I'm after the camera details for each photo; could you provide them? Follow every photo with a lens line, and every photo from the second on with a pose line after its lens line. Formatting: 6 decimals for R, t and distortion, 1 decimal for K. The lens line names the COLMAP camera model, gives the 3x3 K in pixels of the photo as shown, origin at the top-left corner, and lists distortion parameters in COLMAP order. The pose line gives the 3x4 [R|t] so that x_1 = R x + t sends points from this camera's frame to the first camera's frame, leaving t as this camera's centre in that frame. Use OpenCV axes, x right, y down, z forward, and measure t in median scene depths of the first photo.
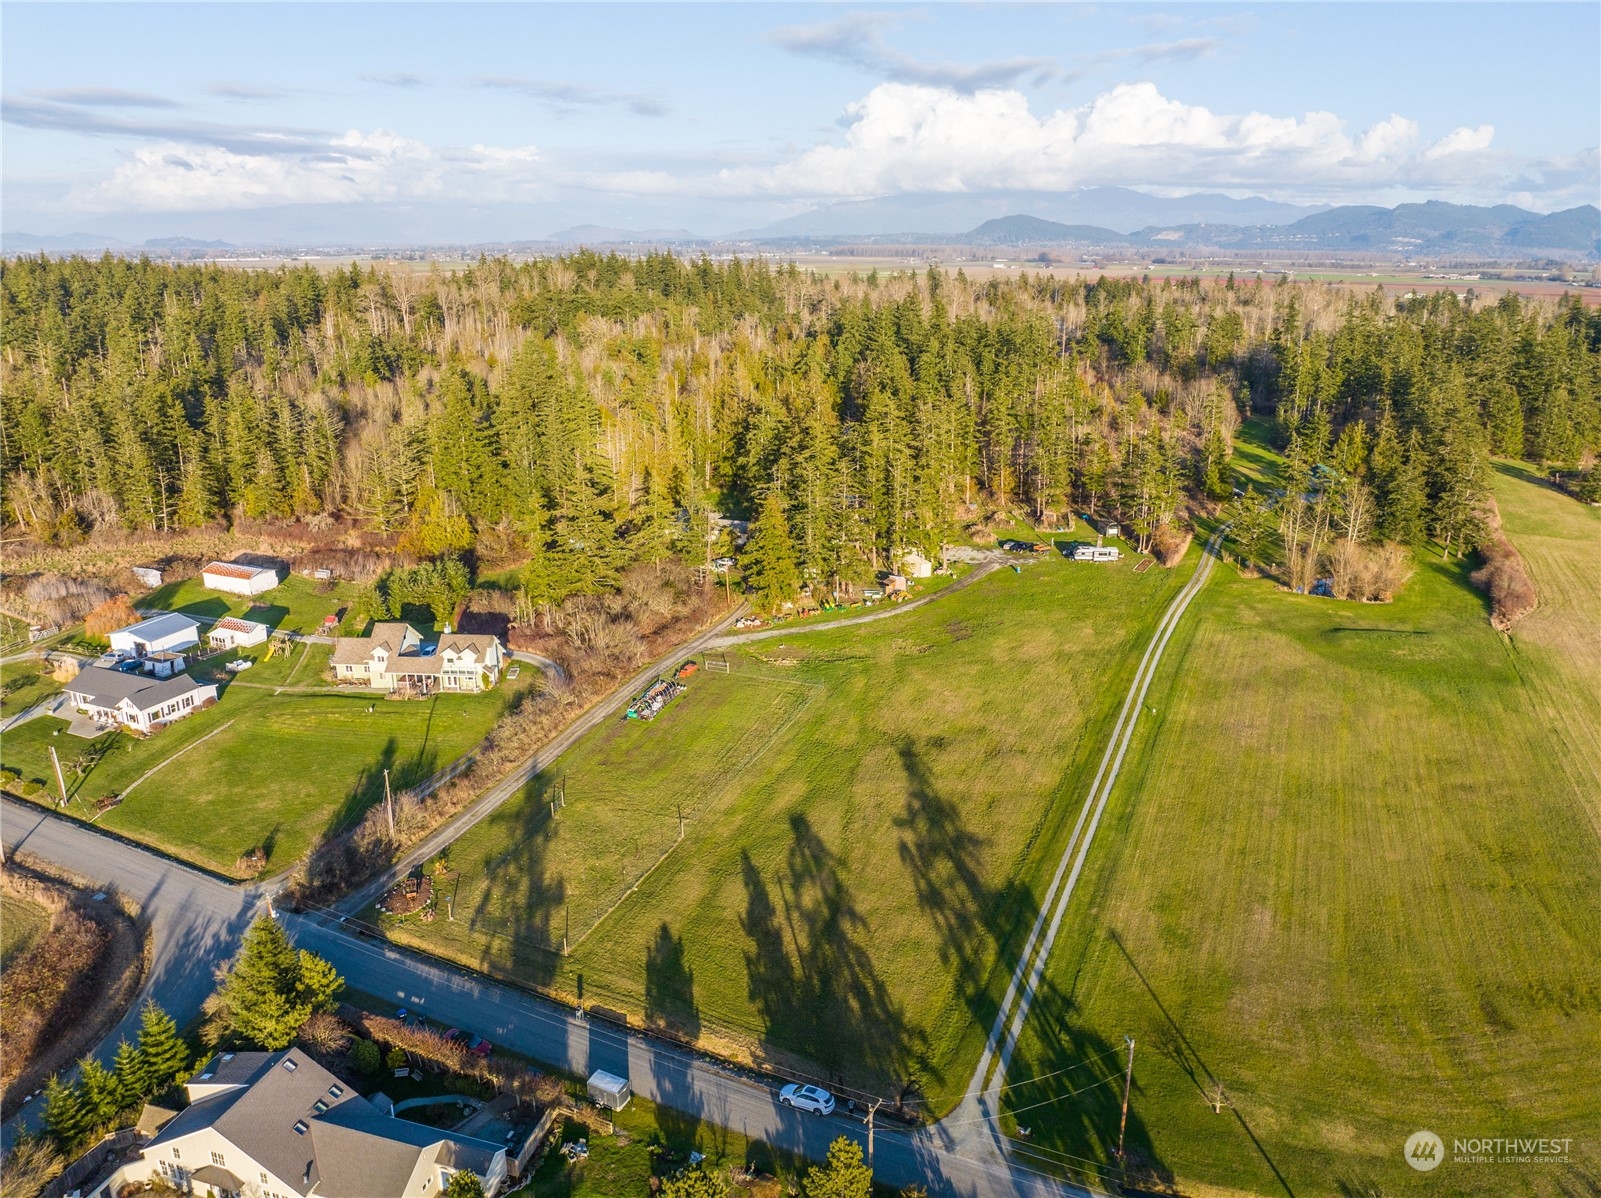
lens RADIAL K [[1127.5, 0, 798.0], [0, 1127.5, 600.9], [0, 0, 1]] dist [-0.042895, 0.011988]
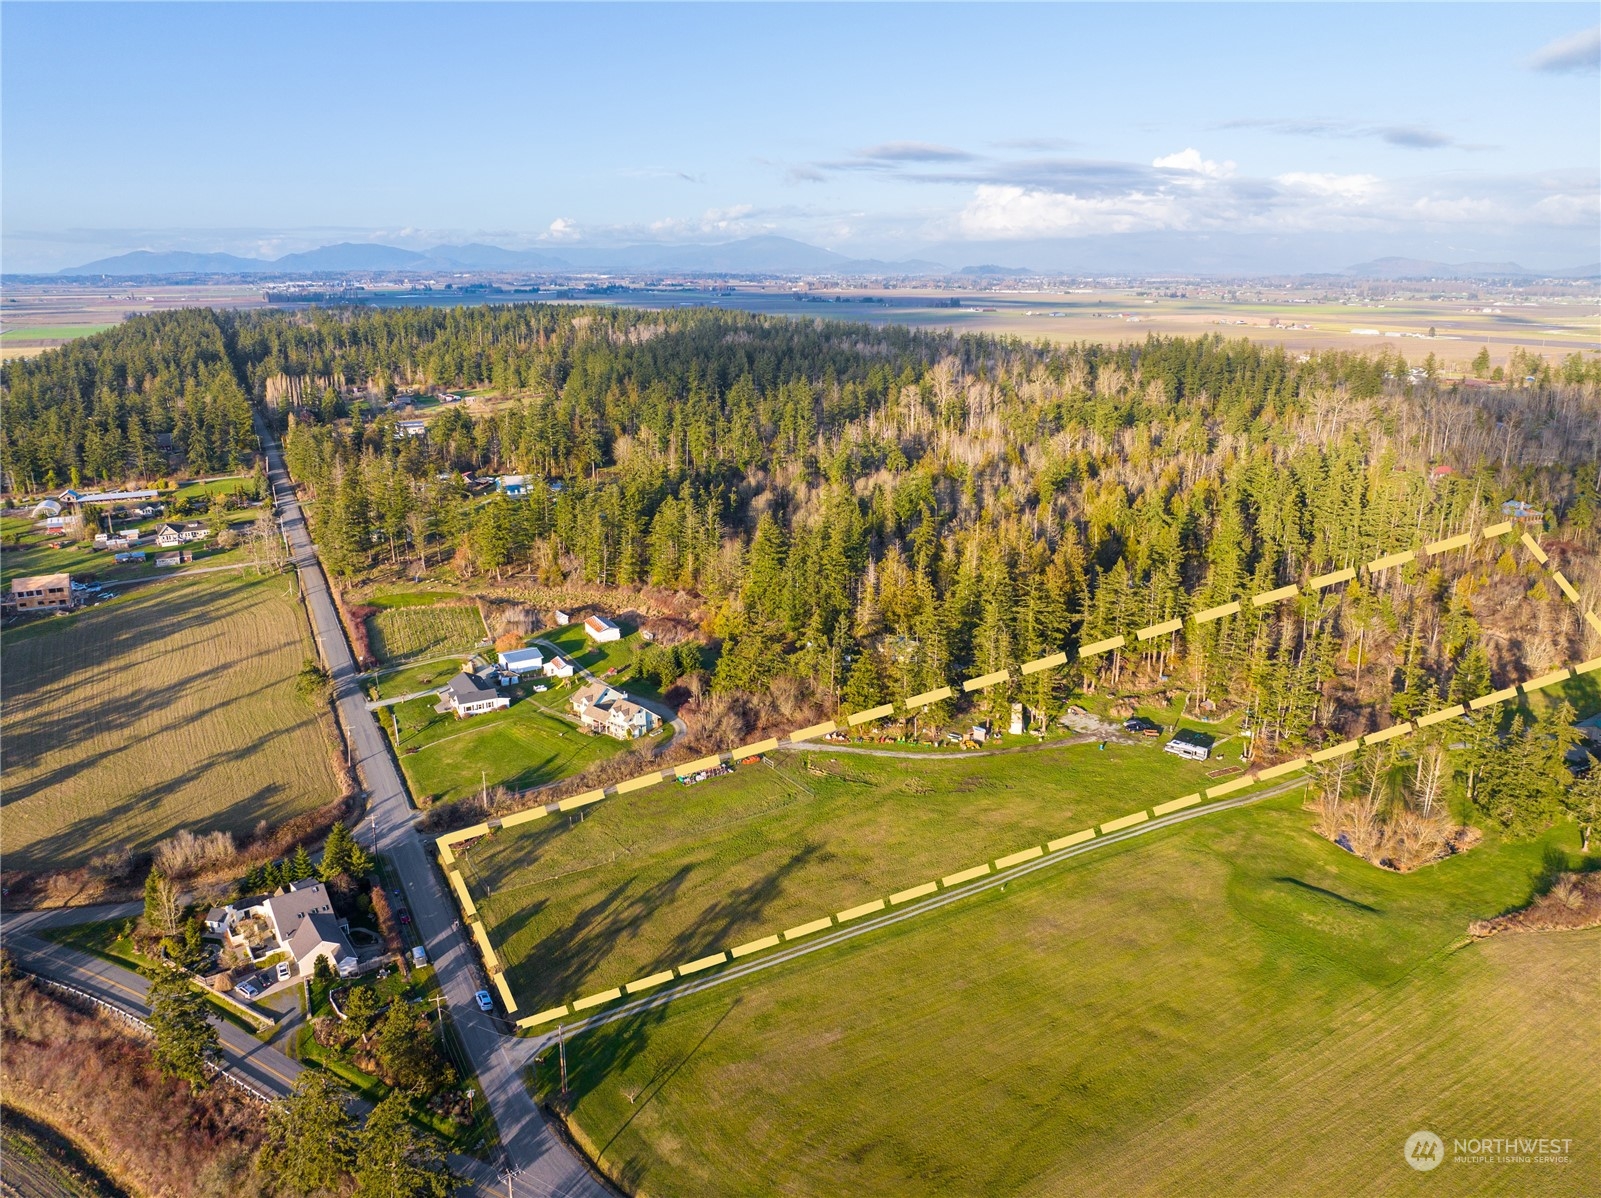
lens RADIAL K [[1127.5, 0, 798.7], [0, 1127.5, 599.3], [0, 0, 1]] dist [-0.042895, 0.011988]
pose [[0.791644, 0.170898, -0.586595, 0.799340], [-0.184483, 0.982133, 0.037164, -0.215555], [0.582465, 0.078796, 0.809028, -0.146454]]
